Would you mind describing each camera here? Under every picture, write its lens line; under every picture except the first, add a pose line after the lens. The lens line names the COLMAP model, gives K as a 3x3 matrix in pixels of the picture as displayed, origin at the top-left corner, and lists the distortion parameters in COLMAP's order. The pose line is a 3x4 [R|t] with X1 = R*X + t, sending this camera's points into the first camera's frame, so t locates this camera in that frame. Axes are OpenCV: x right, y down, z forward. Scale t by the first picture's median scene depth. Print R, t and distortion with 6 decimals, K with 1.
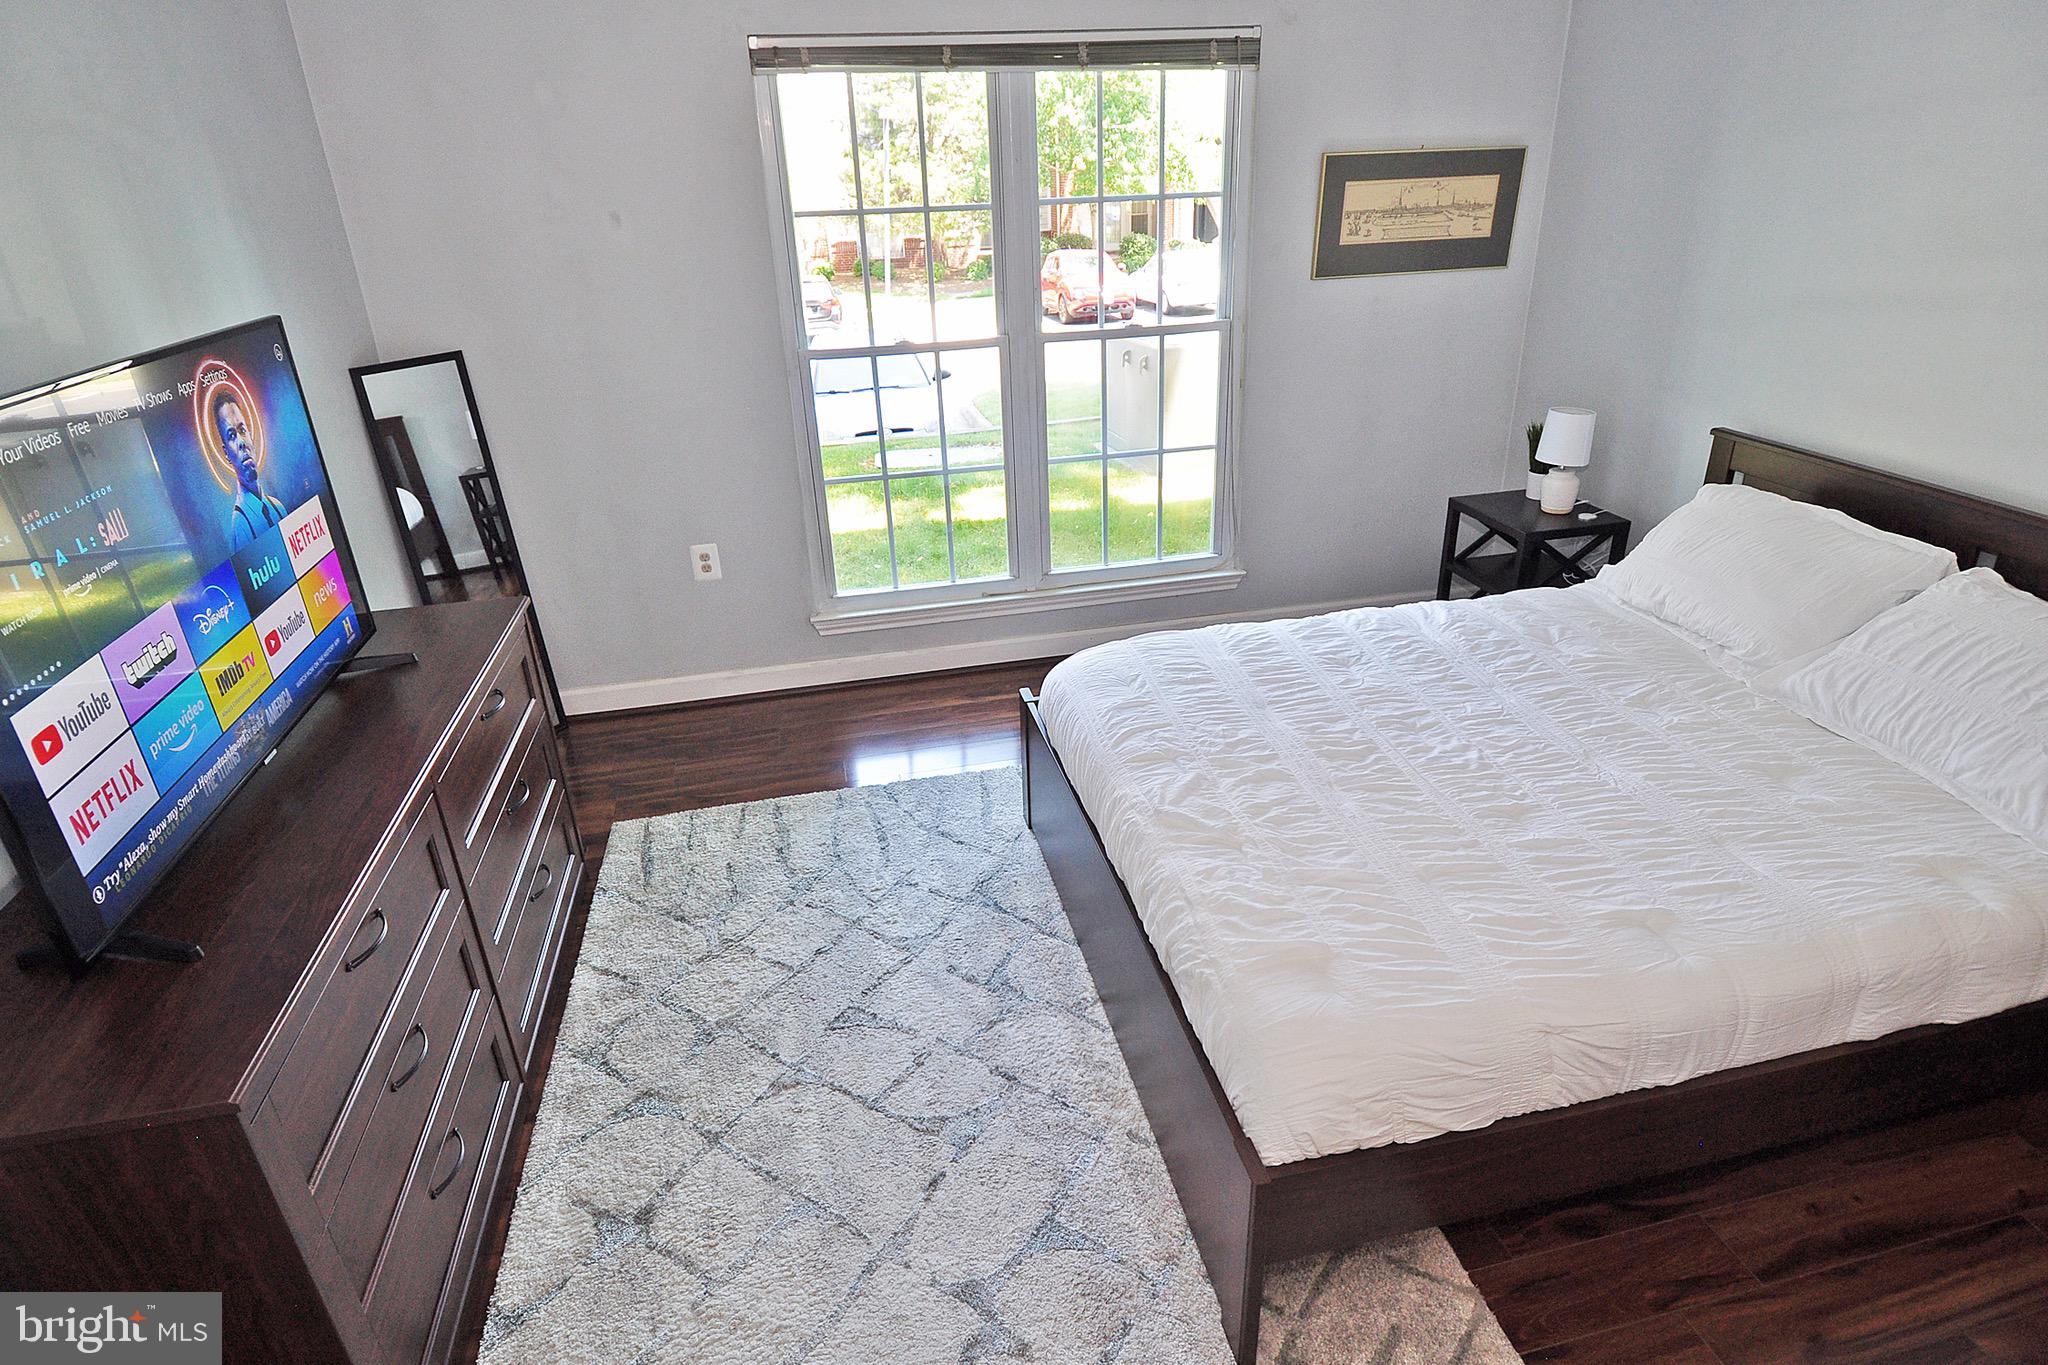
lens RADIAL K [[1028.4, 0, 1059.6], [0, 1028.4, 611.7], [0, 0, 1]] dist [0.028603, -0.029689]
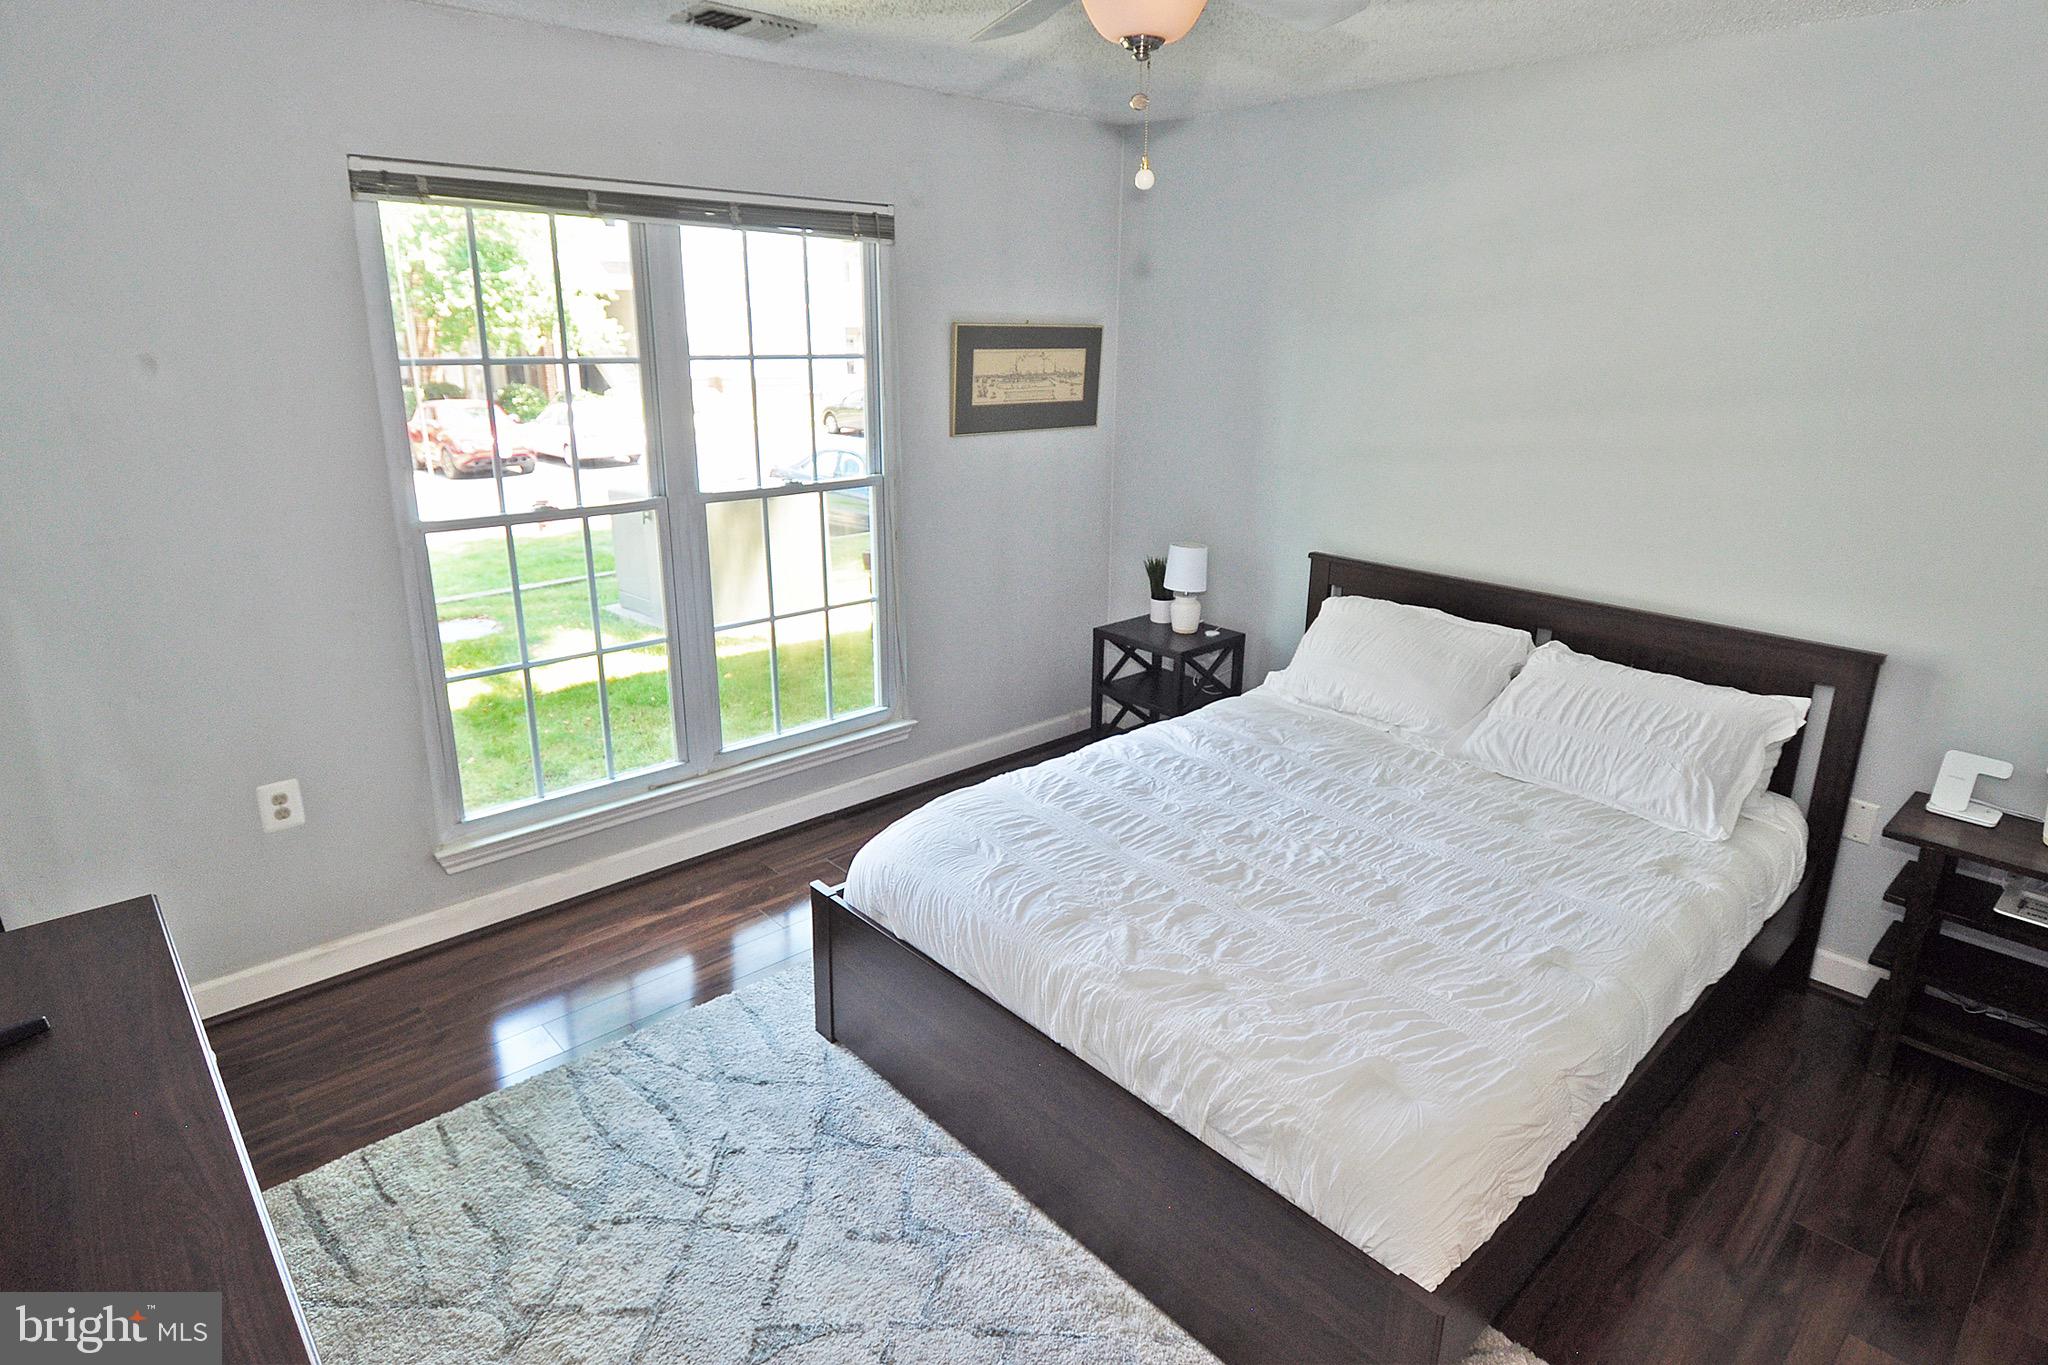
lens RADIAL K [[1028.4, 0, 1059.6], [0, 1028.4, 611.7], [0, 0, 1]] dist [0.028603, -0.029689]
pose [[0.874179, -0.084959, 0.478114, -0.256061], [0.150569, 0.983474, -0.100540, -0.033697], [-0.461671, 0.159879, 0.872524, 0.086087]]
